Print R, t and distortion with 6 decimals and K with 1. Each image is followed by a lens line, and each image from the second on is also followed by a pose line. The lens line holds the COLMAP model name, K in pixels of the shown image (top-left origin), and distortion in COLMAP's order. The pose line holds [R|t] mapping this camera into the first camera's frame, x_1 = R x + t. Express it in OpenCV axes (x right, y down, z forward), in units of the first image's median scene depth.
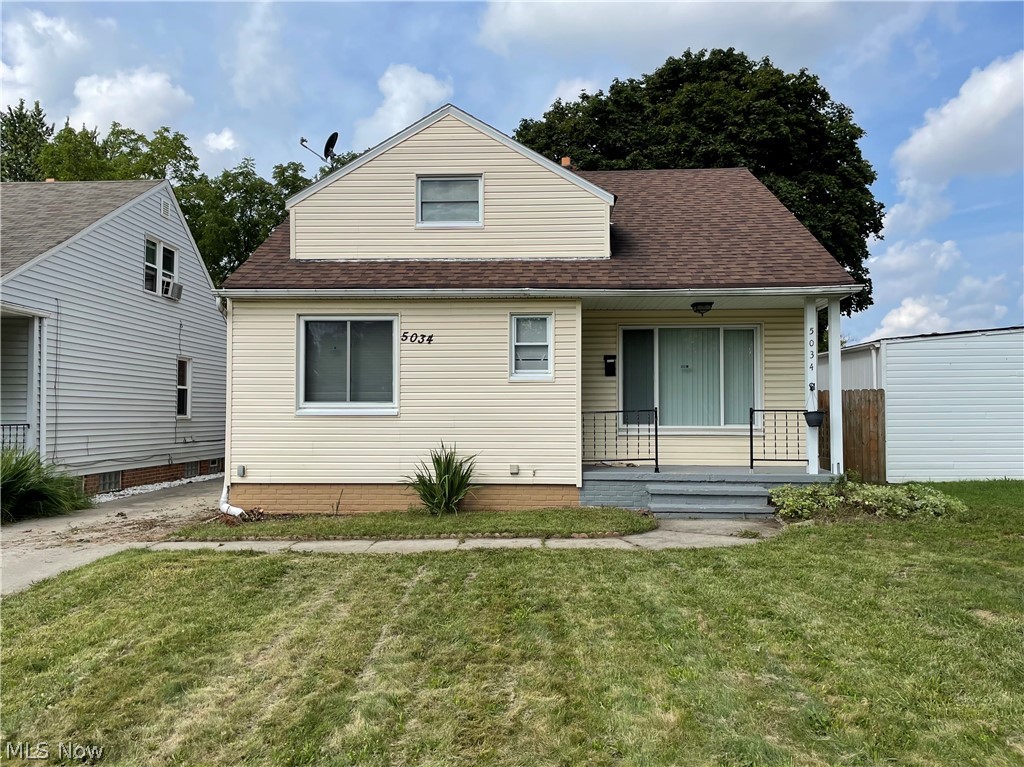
lens RADIAL K [[778.7, 0, 512.8], [0, 778.7, 418.8], [0, 0, 1]] dist [0.079460, -0.064670]
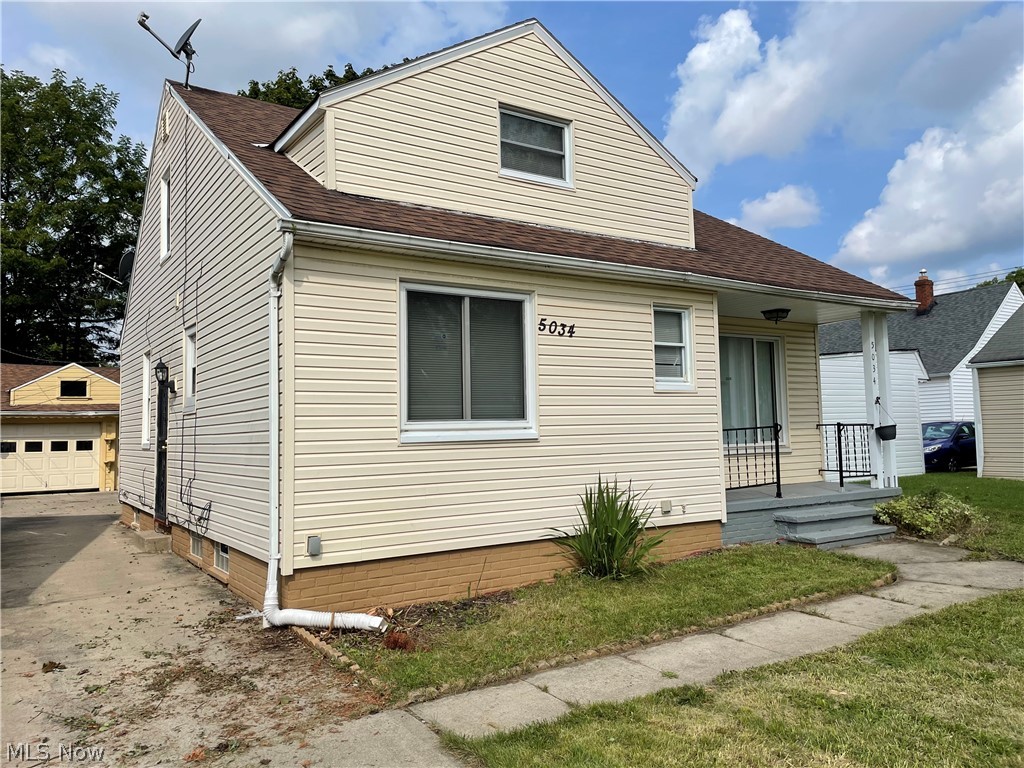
lens RADIAL K [[778.7, 0, 544.0], [0, 778.7, 389.9], [0, 0, 1]] dist [0.079460, -0.064670]
pose [[0.800800, 0.012876, 0.598793, -0.550582], [0.022592, 0.998408, -0.051683, -0.011934], [-0.598506, 0.054916, 0.799234, 0.449161]]
